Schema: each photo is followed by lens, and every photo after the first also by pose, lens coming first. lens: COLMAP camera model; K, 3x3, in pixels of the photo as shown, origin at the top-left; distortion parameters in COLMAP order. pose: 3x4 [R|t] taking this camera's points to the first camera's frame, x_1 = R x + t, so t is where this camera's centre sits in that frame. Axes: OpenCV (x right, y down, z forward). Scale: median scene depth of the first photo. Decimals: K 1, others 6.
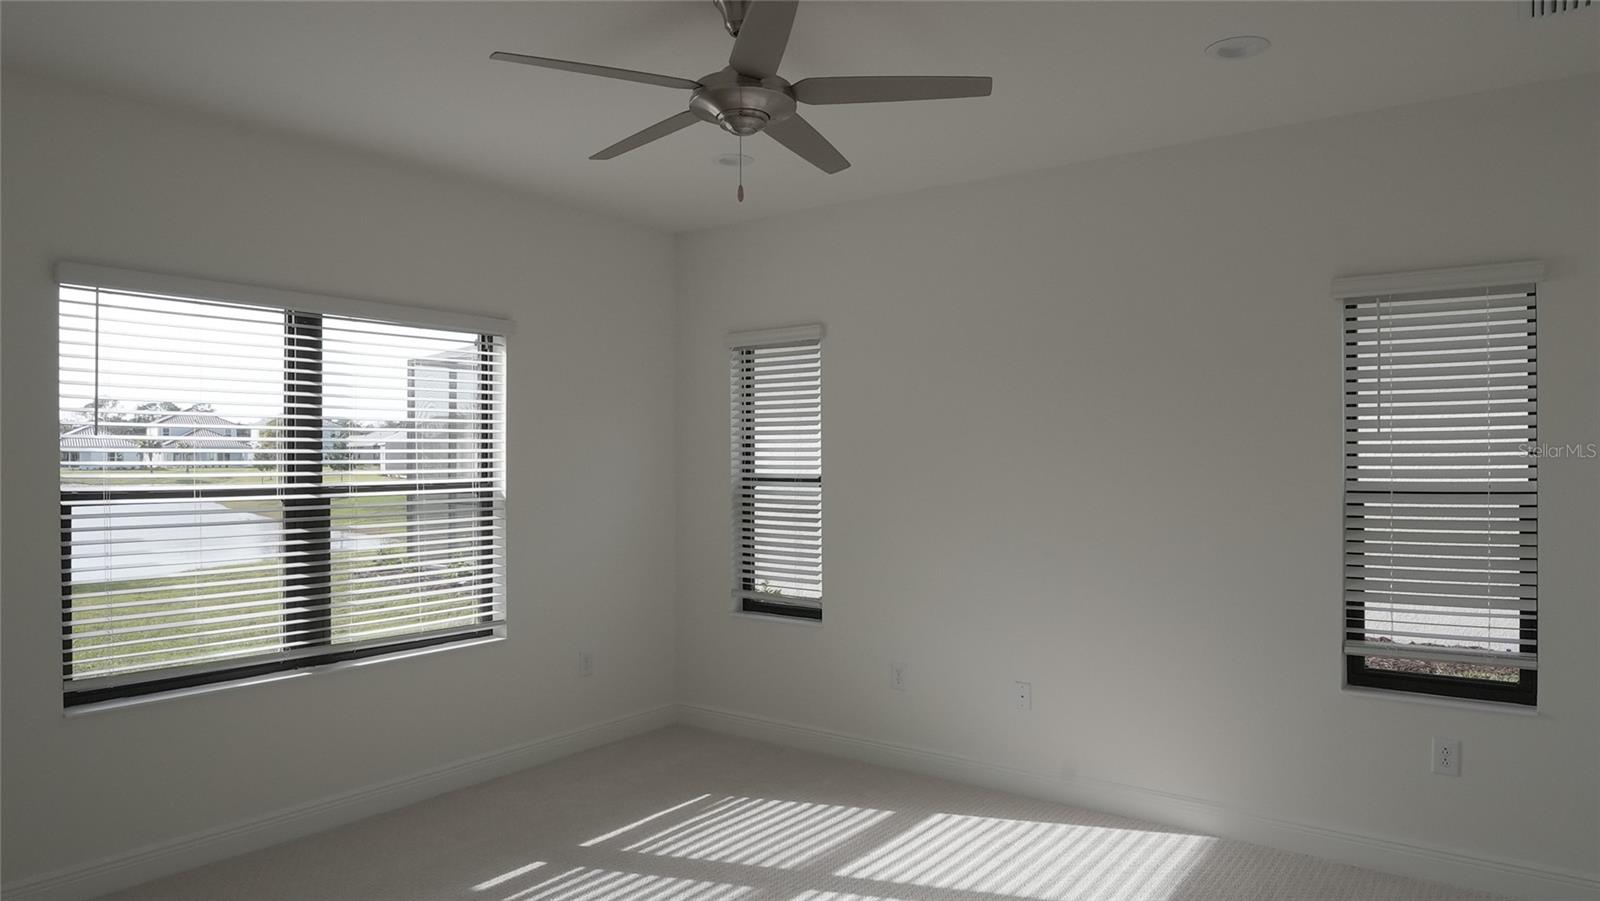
lens RADIAL K [[1002.9, 0, 807.0], [0, 1002.9, 451.7], [0, 0, 1]] dist [-0.024067, -0.002060]
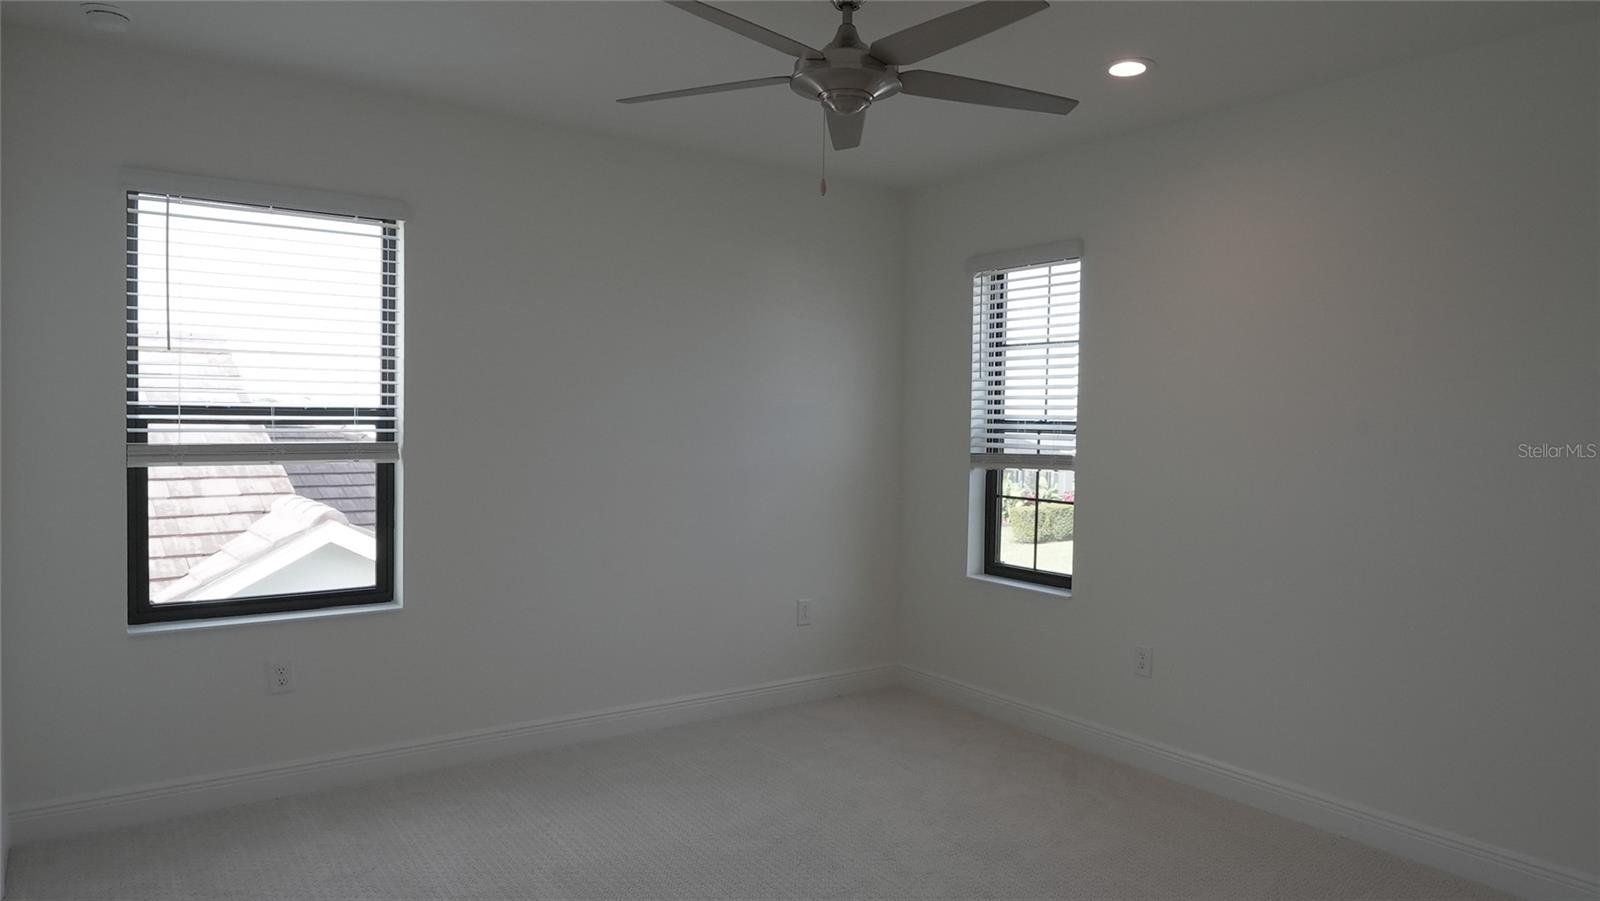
lens RADIAL K [[1002.9, 0, 807.0], [0, 1002.9, 451.7], [0, 0, 1]] dist [-0.024067, -0.002060]
pose [[0.936915, 0.047915, -0.346258, 0.216005], [-0.026709, 0.997478, 0.065762, 0.002096], [0.348536, -0.052365, 0.935831, 0.297931]]
